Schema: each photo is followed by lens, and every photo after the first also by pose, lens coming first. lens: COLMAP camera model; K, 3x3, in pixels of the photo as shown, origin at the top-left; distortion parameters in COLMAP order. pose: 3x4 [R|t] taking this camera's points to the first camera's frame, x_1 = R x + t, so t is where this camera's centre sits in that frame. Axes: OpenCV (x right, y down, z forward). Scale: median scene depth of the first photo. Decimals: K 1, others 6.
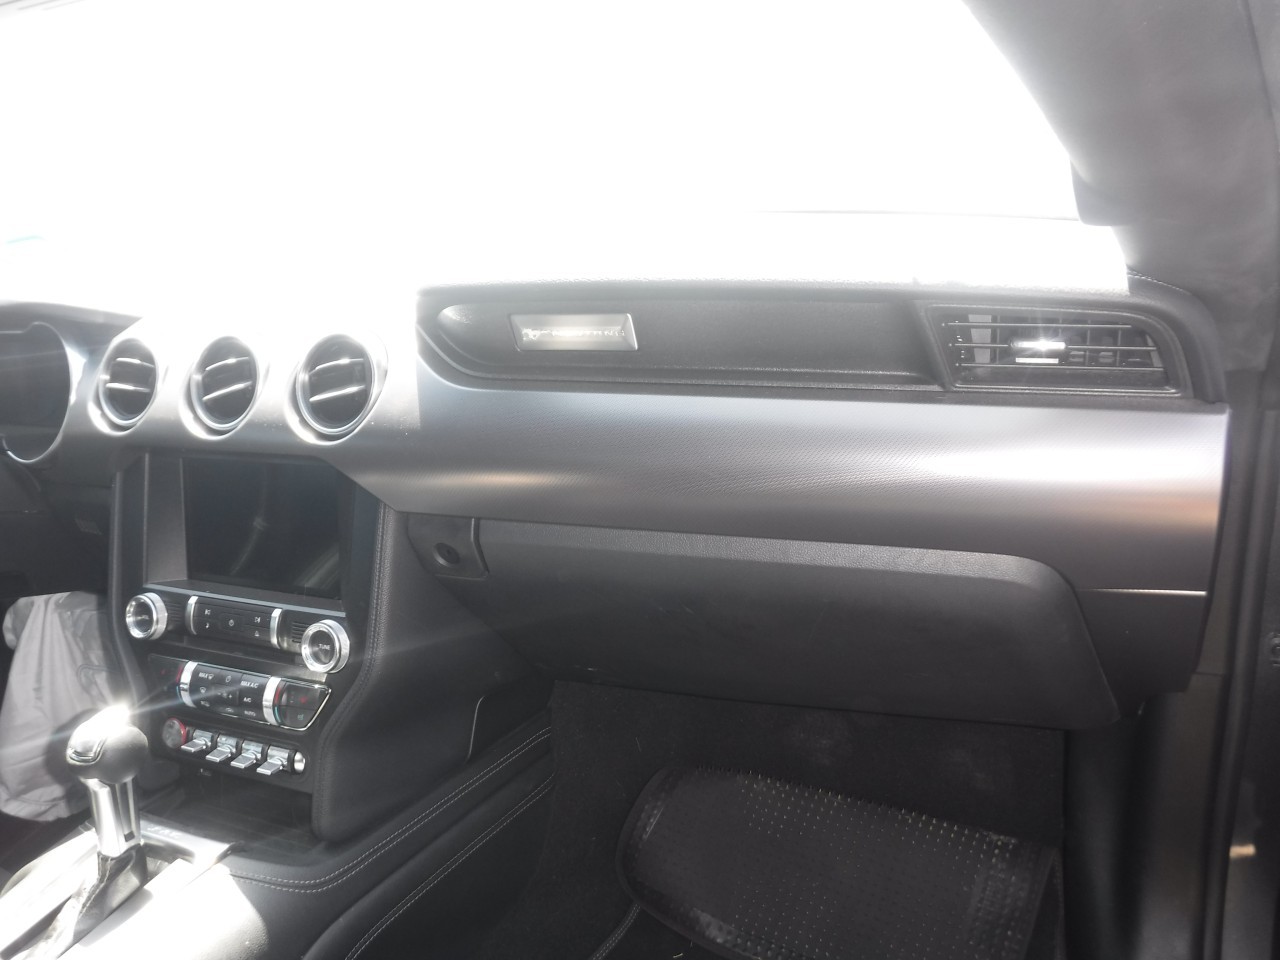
lens RADIAL K [[1069.9, 0, 638.3], [0, 1069.9, 473.3], [0, 0, 1]] dist [-0.079609, 0.053322]
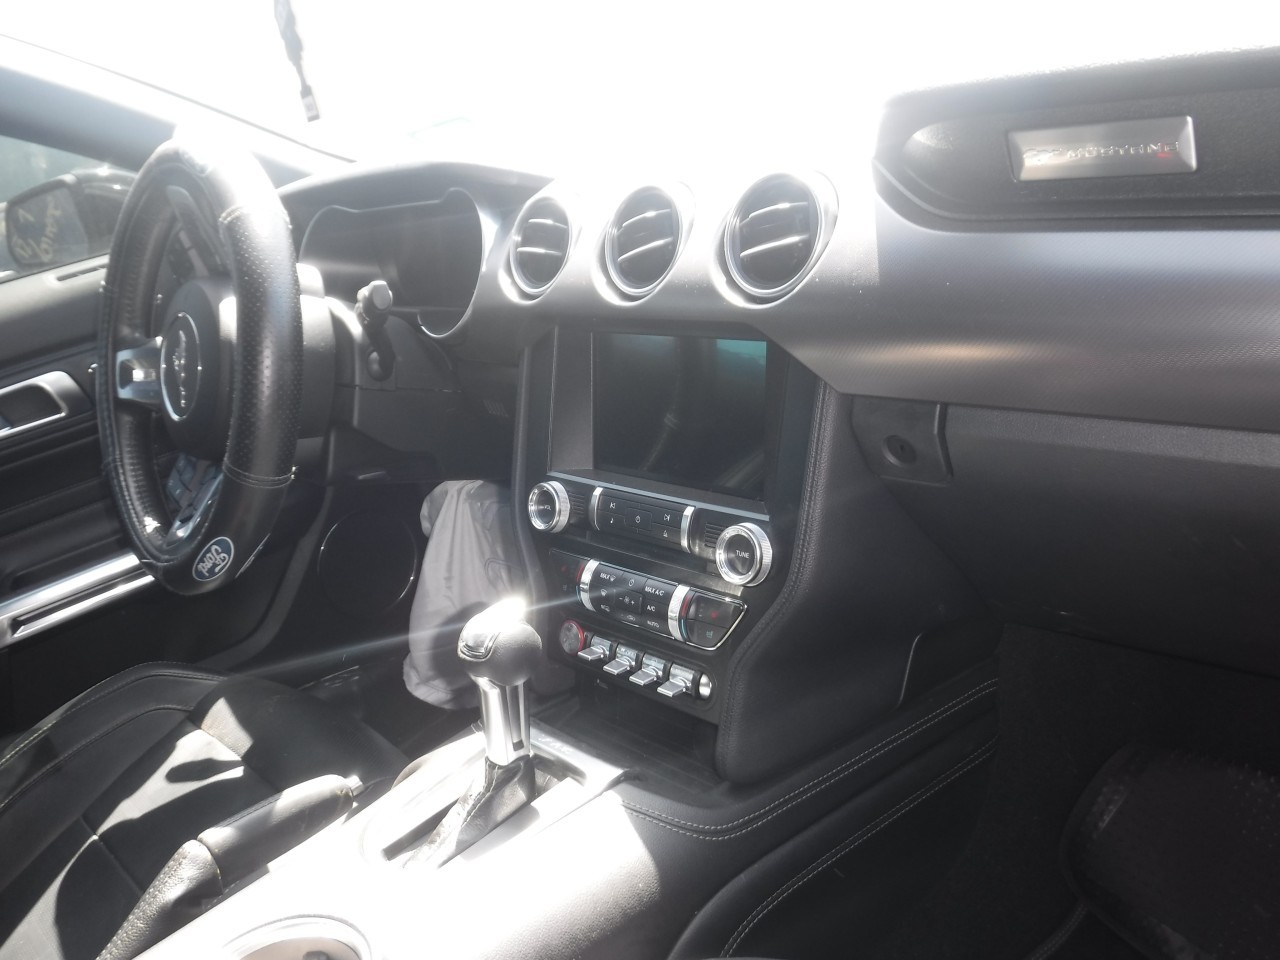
lens RADIAL K [[1069.9, 0, 638.3], [0, 1069.9, 473.3], [0, 0, 1]] dist [-0.079609, 0.053322]
pose [[0.932408, 0.062188, -0.356017, -0.073987], [-0.040629, 0.996877, 0.067723, 0.044792], [0.359116, -0.048681, 0.932022, 0.182434]]
